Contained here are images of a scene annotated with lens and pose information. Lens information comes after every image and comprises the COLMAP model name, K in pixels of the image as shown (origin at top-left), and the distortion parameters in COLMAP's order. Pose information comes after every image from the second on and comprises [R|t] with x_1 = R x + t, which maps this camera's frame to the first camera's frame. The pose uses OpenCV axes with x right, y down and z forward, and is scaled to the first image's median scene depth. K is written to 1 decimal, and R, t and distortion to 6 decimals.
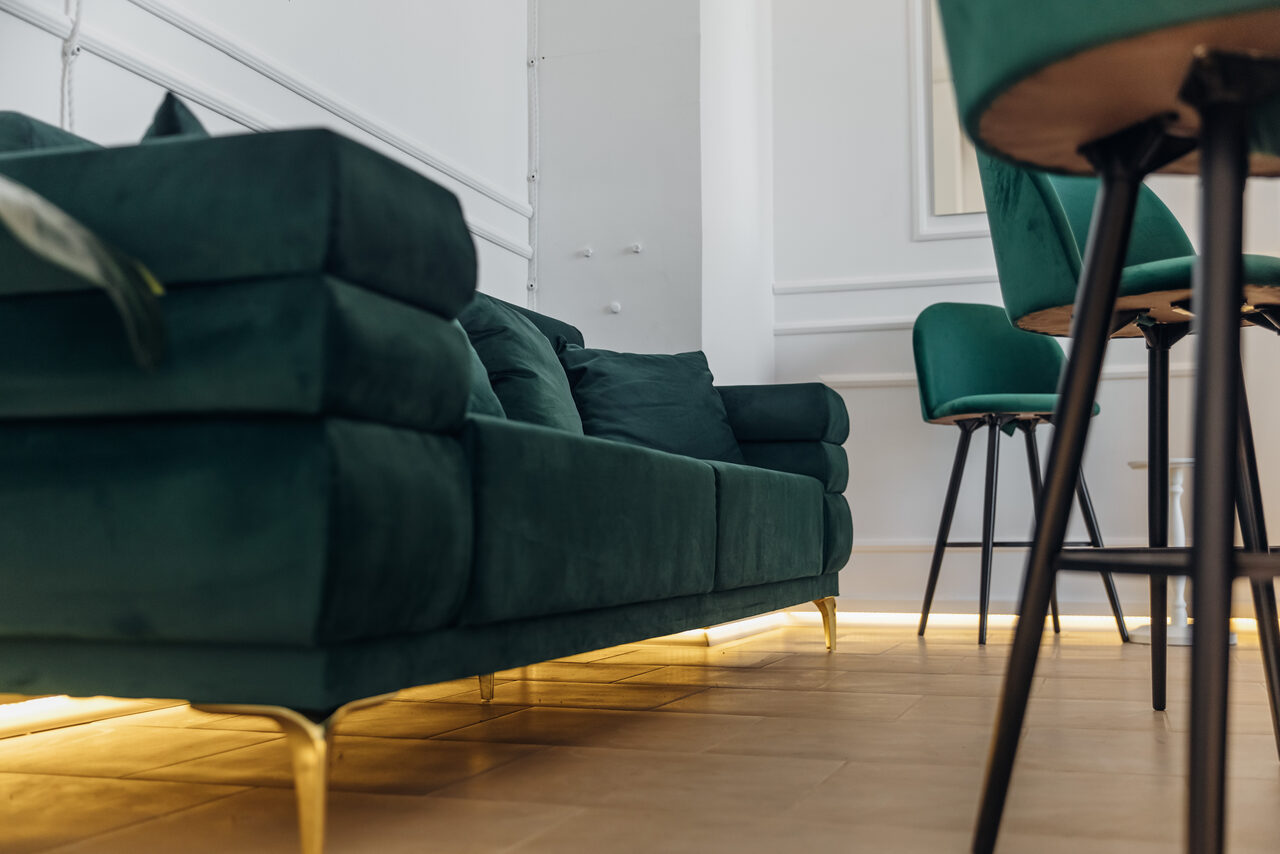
lens RADIAL K [[1408.3, 0, 635.8], [0, 1408.3, 431.9], [0, 0, 1]] dist [0.002050, 0.000000]
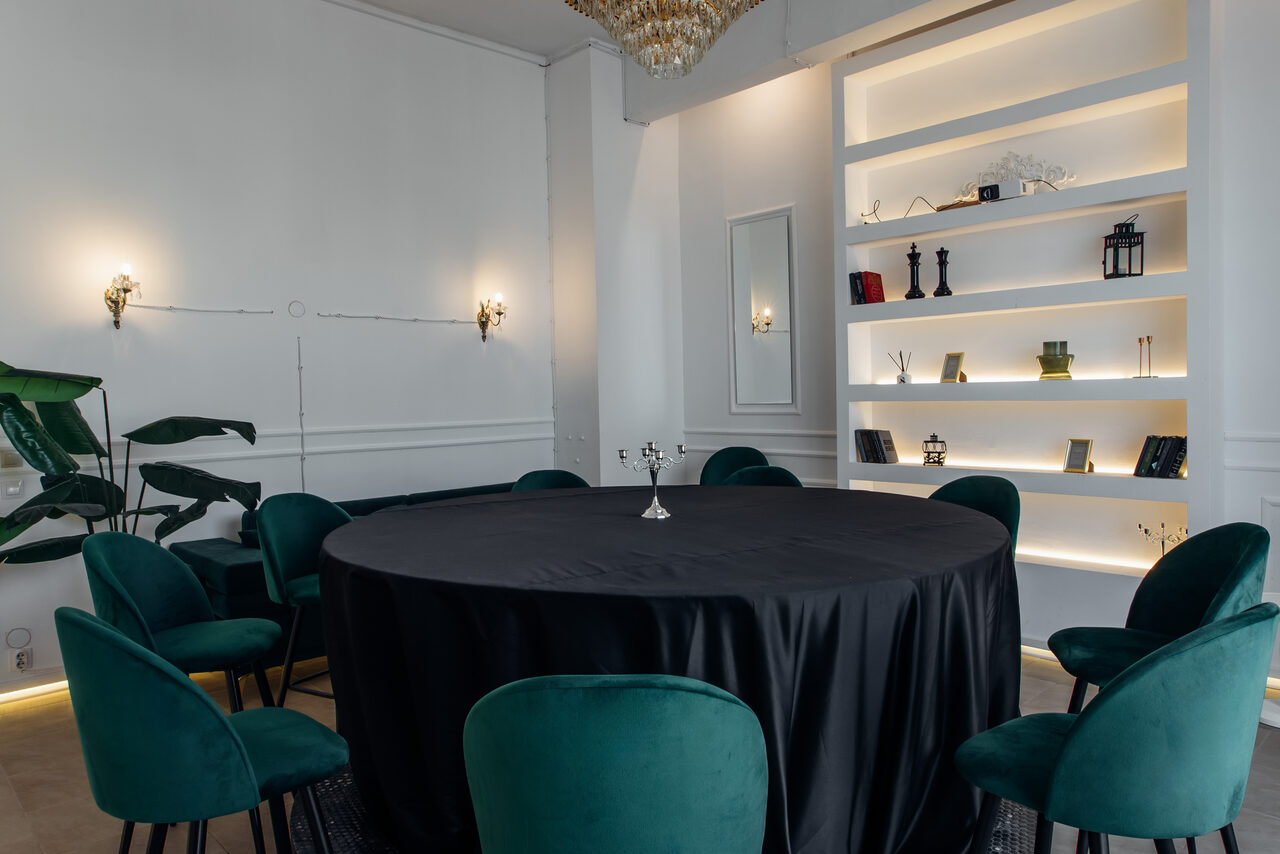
lens RADIAL K [[862.5, 0, 645.3], [0, 862.5, 410.0], [0, 0, 1]] dist [0.010654, 0.006398]
pose [[0.879985, -0.006048, -0.474964, 0.944248], [0.058698, 0.993639, 0.096100, -0.363871], [0.471362, -0.112446, 0.874742, -0.347918]]
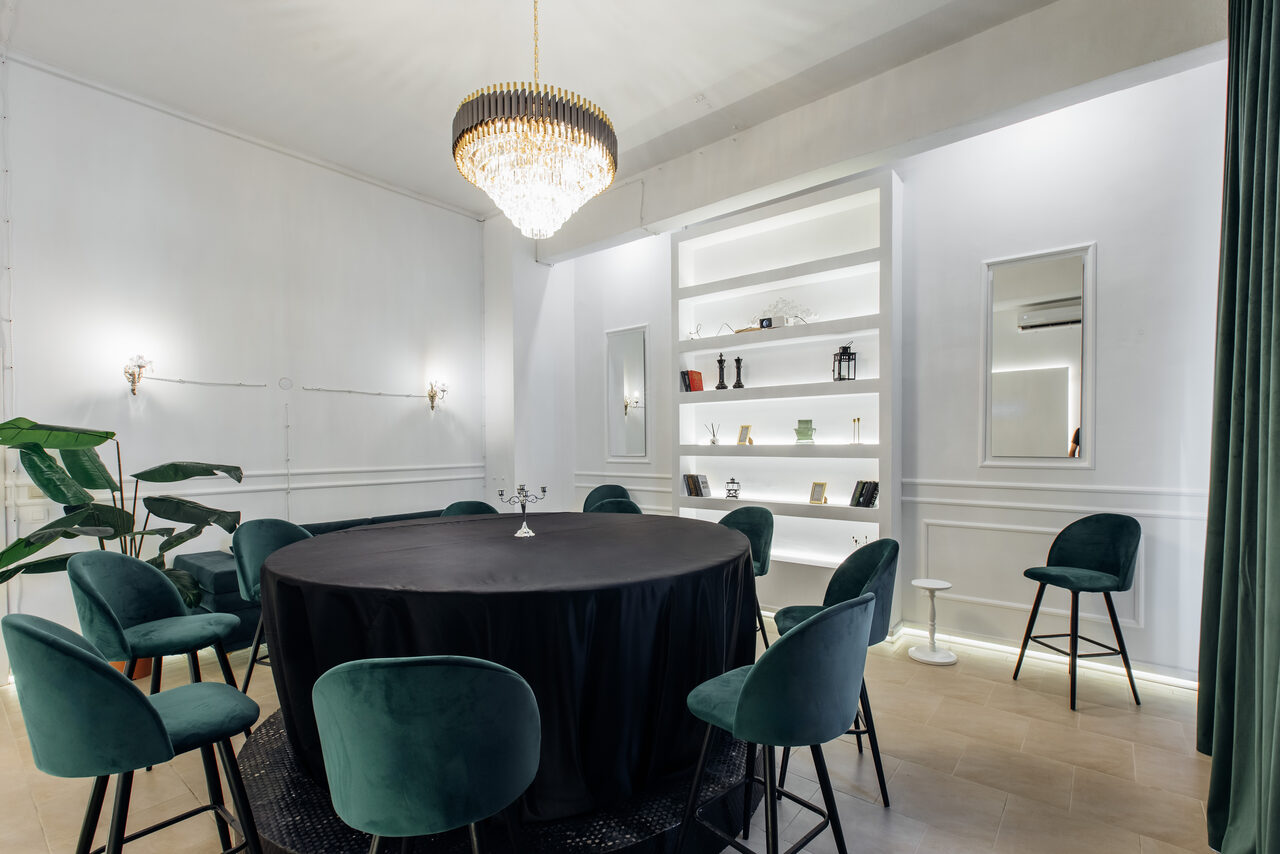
lens RADIAL K [[580.5, 0, 650.1], [0, 580.5, 449.3], [0, 0, 1]] dist [0.011784, 0.000455]
pose [[0.937192, 0.000821, -0.348814, 1.003138], [0.032261, 0.995507, 0.089020, -0.368965], [0.347320, -0.094682, 0.932955, -0.320314]]
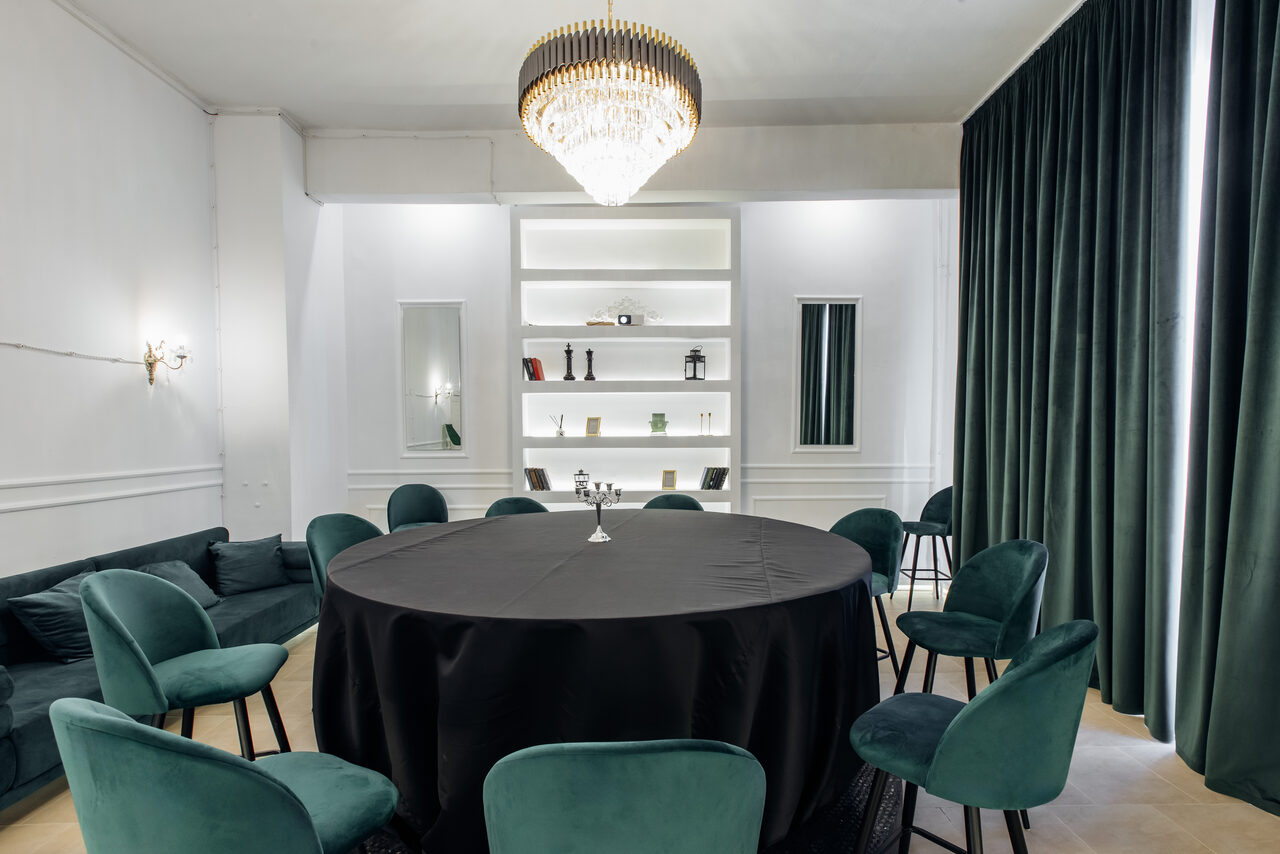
lens RADIAL K [[580.5, 0, 644.2], [0, 580.5, 451.0], [0, 0, 1]] dist [0.011784, 0.000455]
pose [[0.947508, -0.012531, 0.319487, 0.373157], [-0.024176, 0.993563, 0.110668, -0.372817], [-0.318818, -0.112583, 0.941106, -0.314583]]
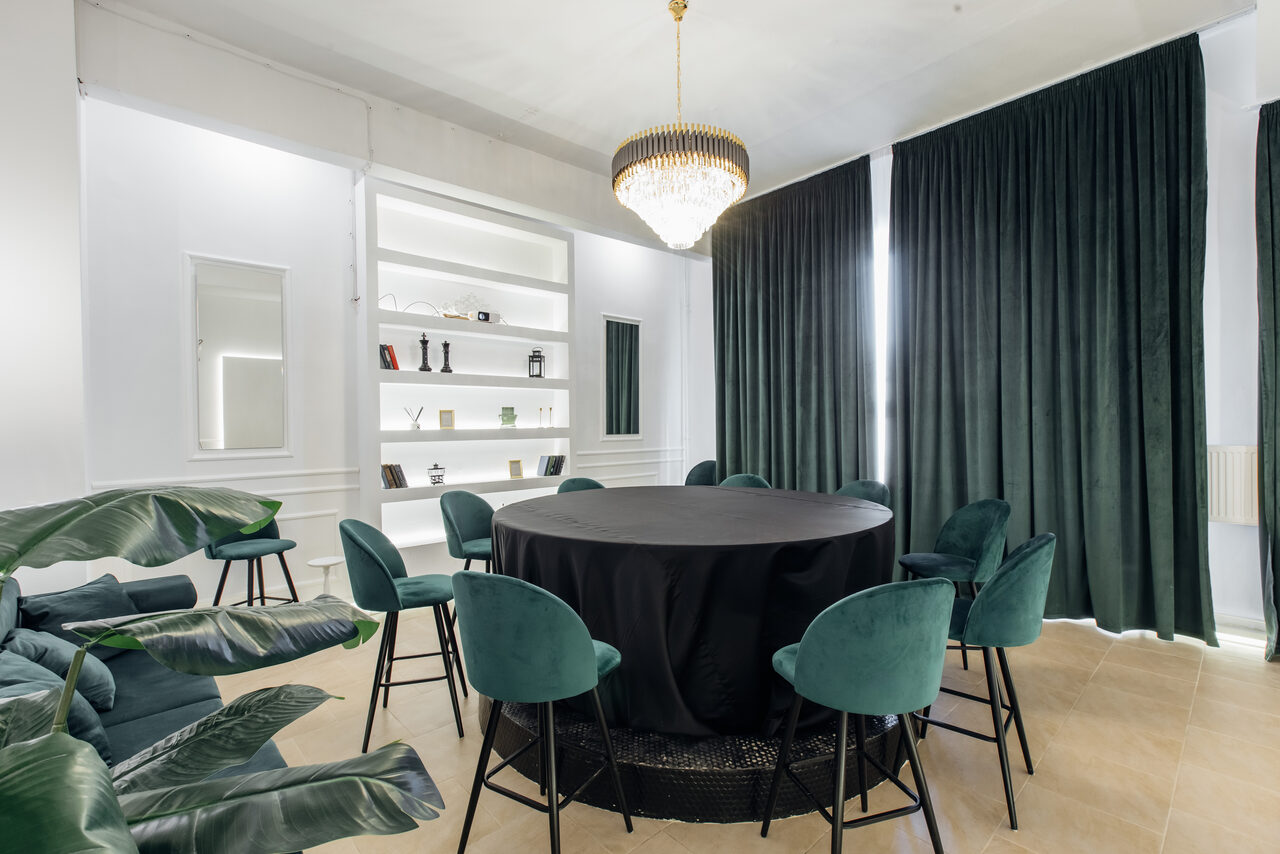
lens RADIAL K [[580.5, 0, 646.6], [0, 580.5, 429.9], [0, 0, 1]] dist [0.011784, 0.000455]
pose [[0.481597, -0.012362, 0.876306, -0.305597], [-0.062089, 0.996907, 0.048186, -0.343434], [-0.874191, -0.077615, 0.479340, -0.016333]]
